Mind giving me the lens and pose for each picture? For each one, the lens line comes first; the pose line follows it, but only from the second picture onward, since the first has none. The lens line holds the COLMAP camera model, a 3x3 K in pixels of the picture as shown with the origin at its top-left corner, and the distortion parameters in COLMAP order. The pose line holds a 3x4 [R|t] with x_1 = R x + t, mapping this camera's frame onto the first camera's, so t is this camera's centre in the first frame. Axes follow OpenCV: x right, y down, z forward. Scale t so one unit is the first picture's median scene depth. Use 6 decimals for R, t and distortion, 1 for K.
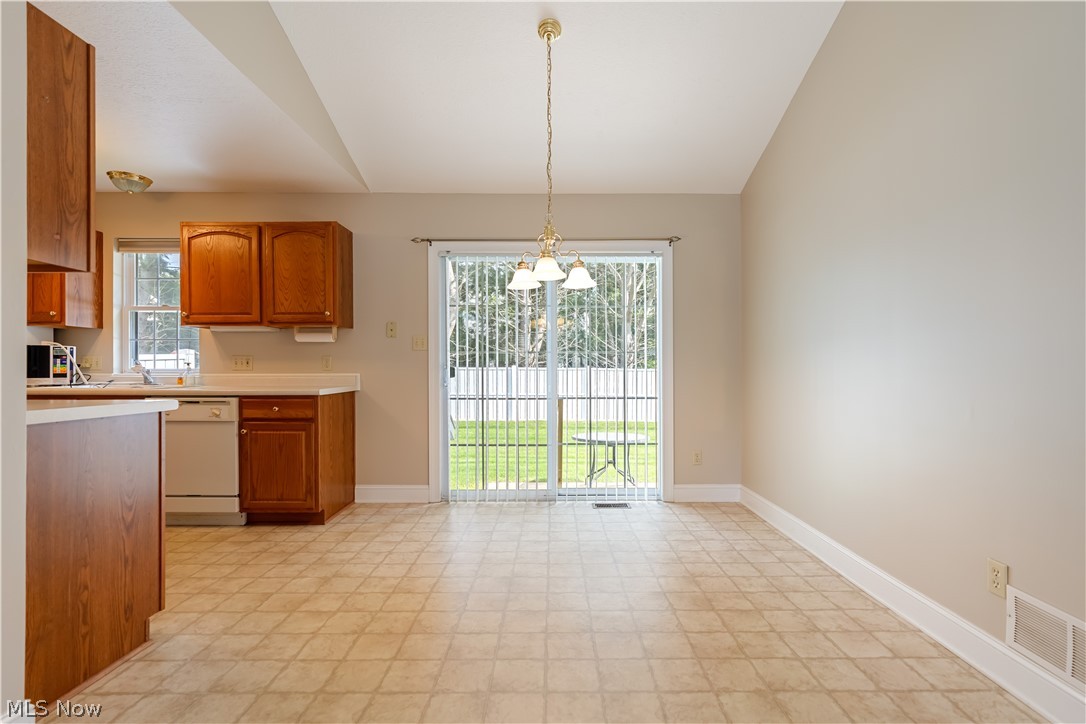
lens RADIAL K [[492.9, 0, 559.5], [0, 492.9, 366.9], [0, 0, 1]] dist [-0.006229, 0.002670]
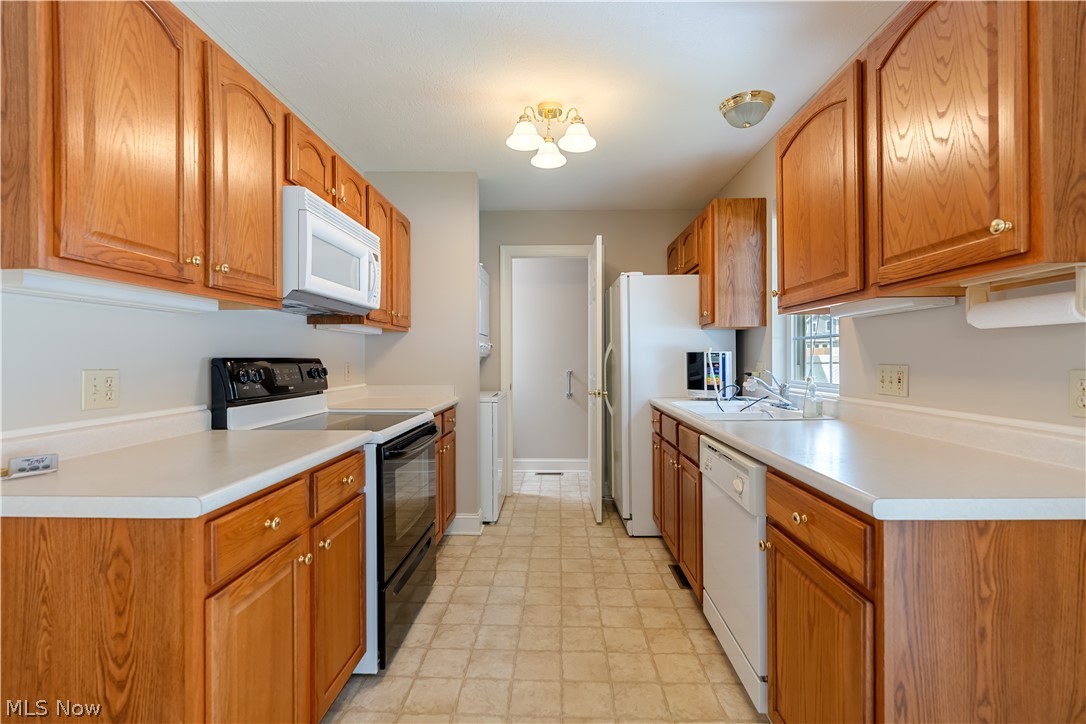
lens RADIAL K [[492.9, 0, 544.7], [0, 492.9, 364.6], [0, 0, 1]] dist [-0.006229, 0.002670]
pose [[-0.041350, 0.013895, -0.999048, -0.183619], [0.010878, 0.999850, 0.013456, -0.036747], [0.999086, -0.010311, -0.041495, 0.777670]]
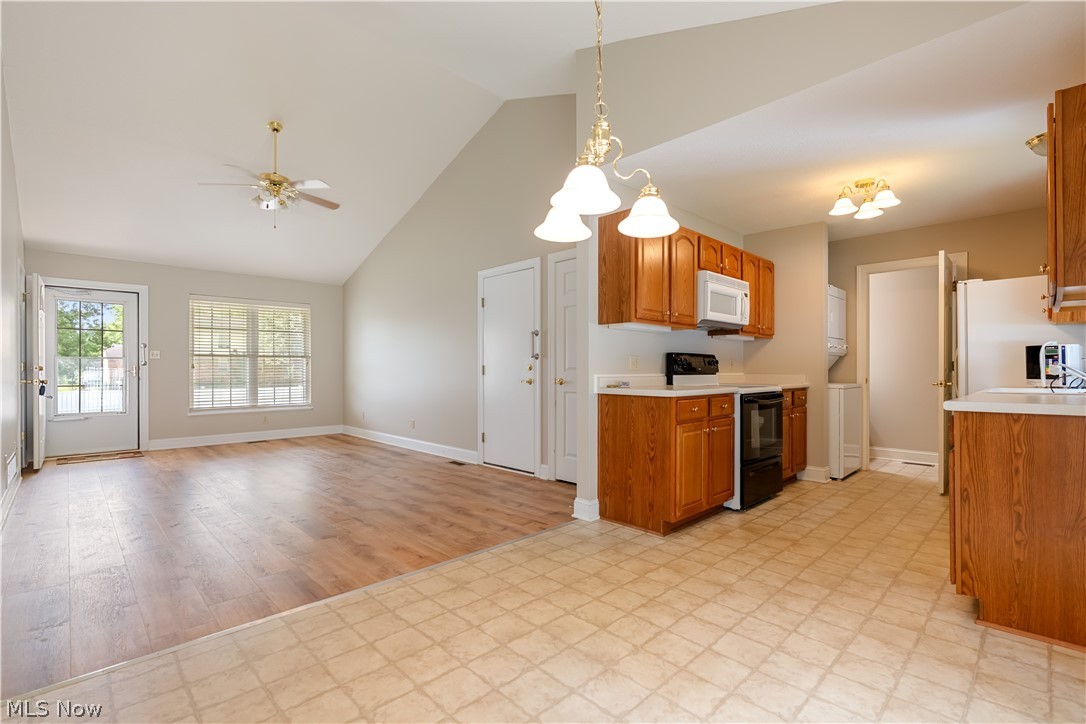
lens RADIAL K [[492.9, 0, 541.5], [0, 492.9, 367.6], [0, 0, 1]] dist [-0.006229, 0.002670]
pose [[-0.727827, -0.002911, -0.685754, 0.329344], [0.004731, 0.999946, -0.009265, 0.004295], [0.685744, -0.009988, -0.727774, 1.049813]]
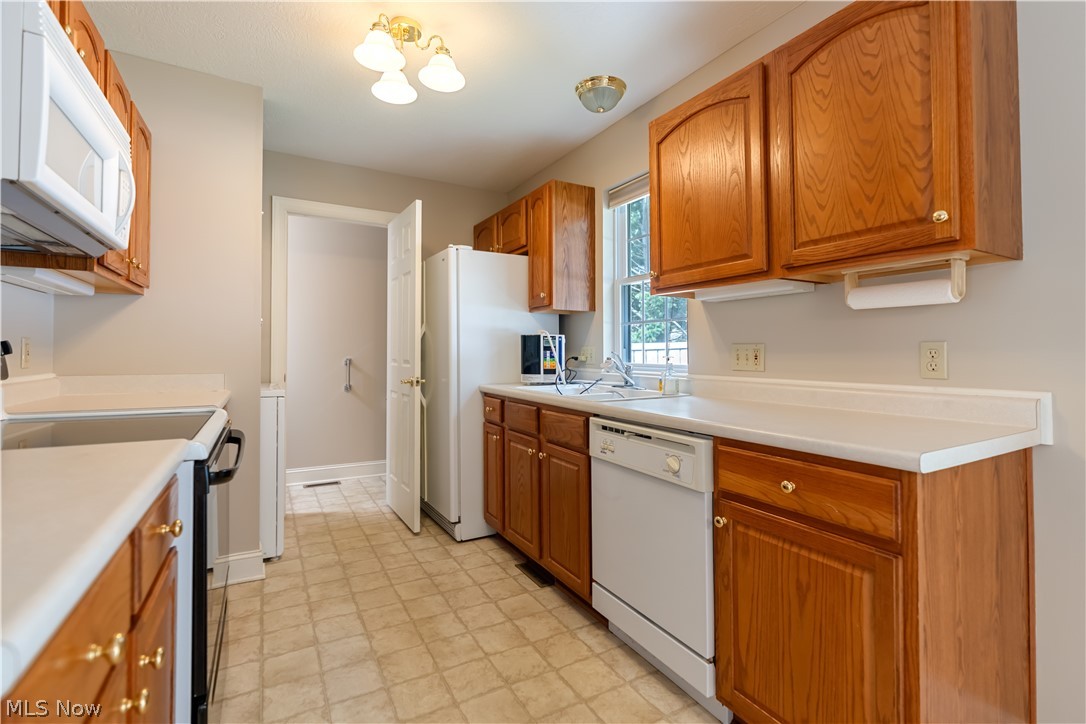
lens RADIAL K [[492.9, 0, 546.4], [0, 492.9, 347.8], [0, 0, 1]] dist [-0.006229, 0.002670]
pose [[0.486977, -0.006750, -0.873389, -0.320403], [0.001945, 0.999976, -0.006644, -0.016678], [0.873413, 0.001537, 0.486978, 0.620650]]
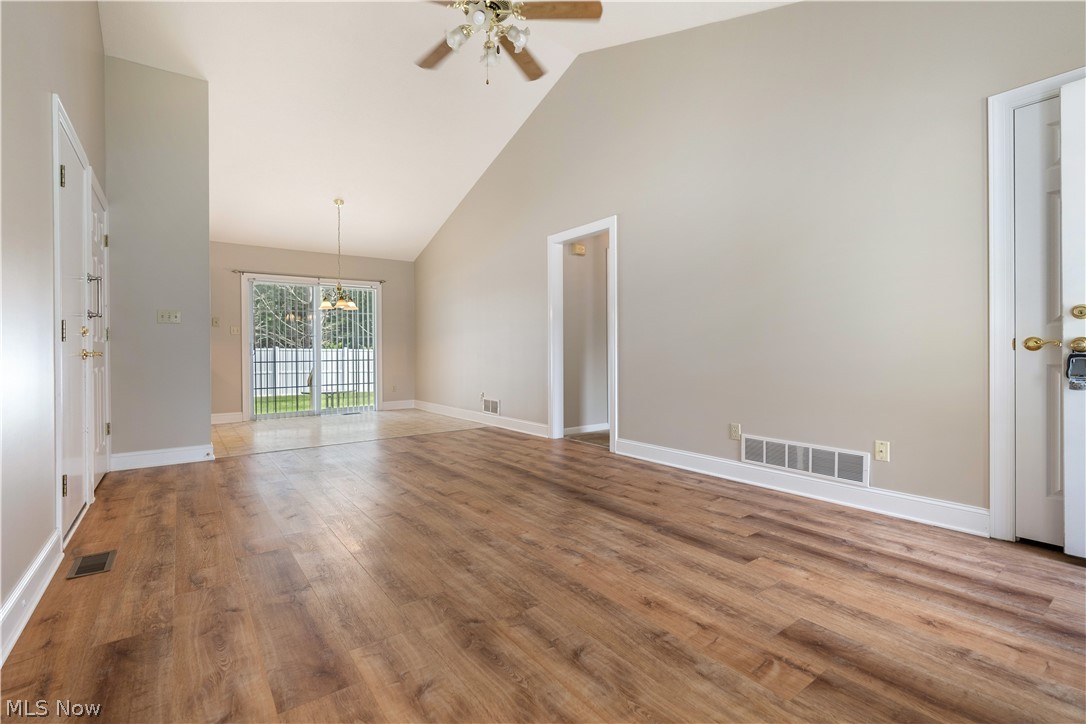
lens RADIAL K [[492.9, 0, 551.4], [0, 492.9, 354.0], [0, 0, 1]] dist [-0.006229, 0.002670]
pose [[0.803552, -0.012147, 0.595111, -0.476454], [0.007032, 0.999916, 0.010915, 0.025681], [-0.595193, -0.004586, 0.803570, -1.190357]]
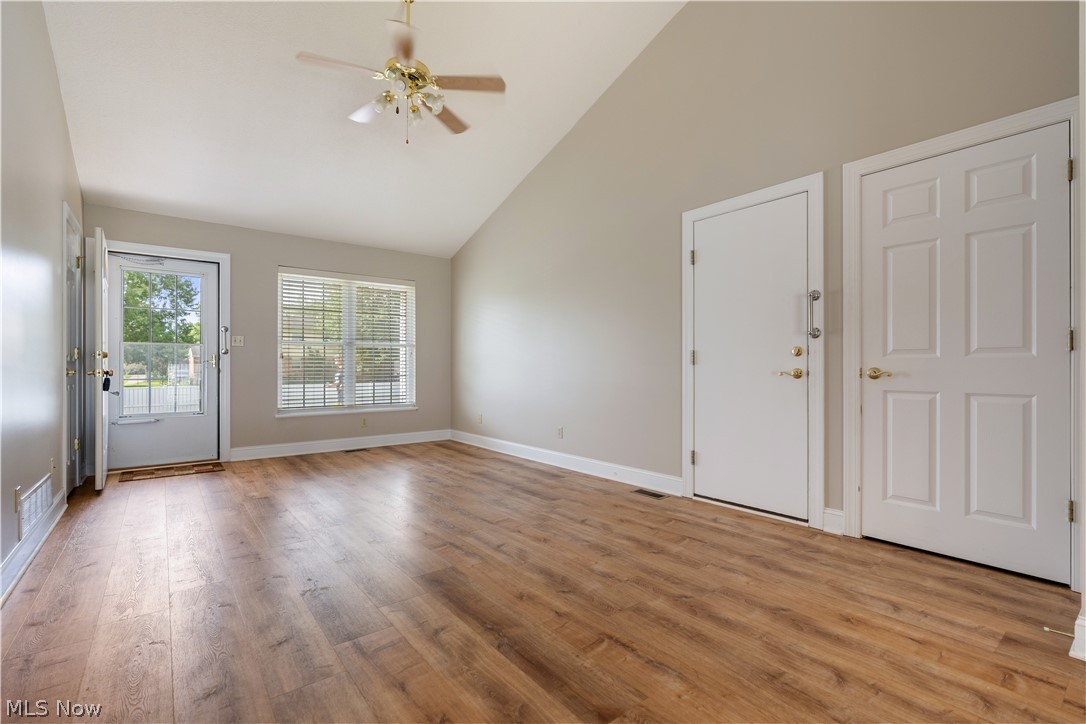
lens RADIAL K [[492.9, 0, 547.3], [0, 492.9, 364.3], [0, 0, 1]] dist [-0.006229, 0.002670]
pose [[-0.792920, -0.005160, -0.609304, 0.280545], [0.002884, 0.999921, -0.012221, 0.023322], [0.609319, -0.011448, -0.792843, 0.419681]]
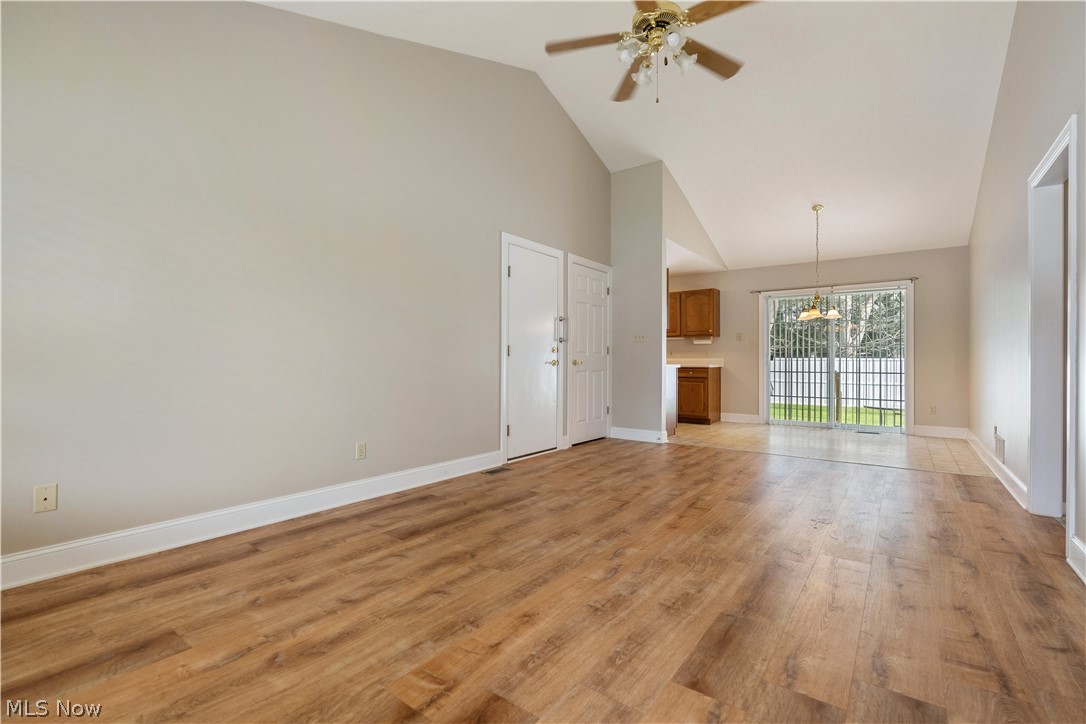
lens RADIAL K [[492.9, 0, 540.7], [0, 492.9, 357.9], [0, 0, 1]] dist [-0.006229, 0.002670]
pose [[0.796553, -0.001255, -0.604568, 0.262891], [-0.000592, 0.999996, -0.002856, 0.019447], [0.604569, 0.002633, 0.796548, -1.249367]]
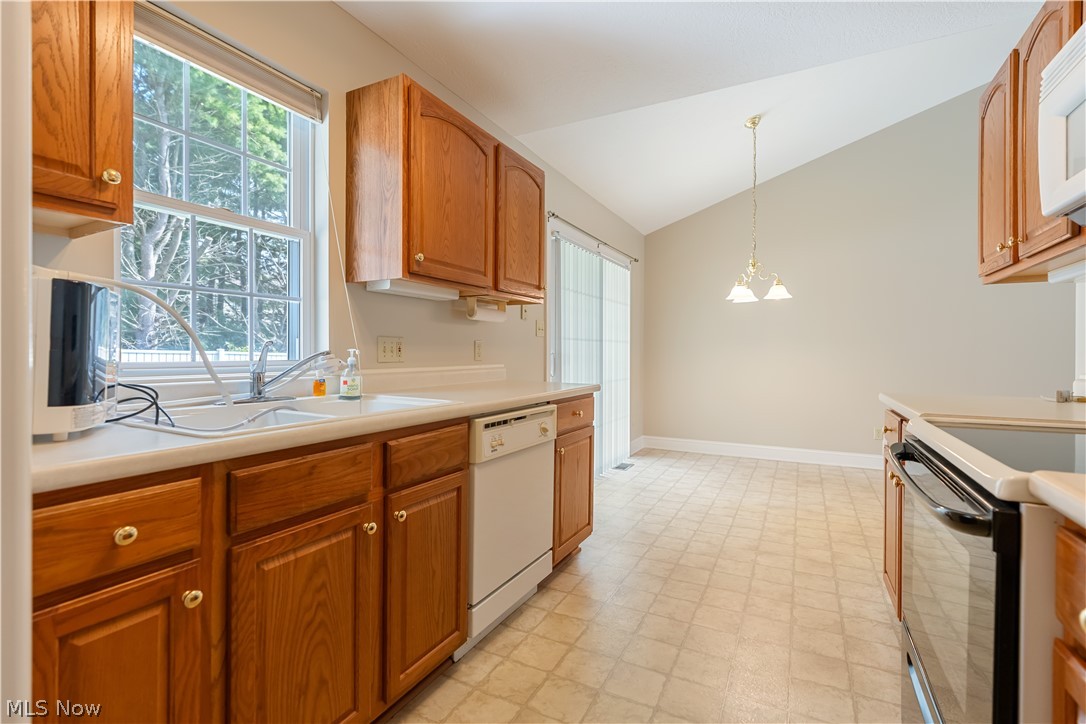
lens RADIAL K [[492.9, 0, 542.0], [0, 492.9, 351.4], [0, 0, 1]] dist [-0.006229, 0.002670]
pose [[0.478276, 0.003054, 0.878204, -1.194657], [-0.010213, 0.999946, 0.002085, -0.009851], [-0.878150, -0.009966, 0.478281, 0.651800]]
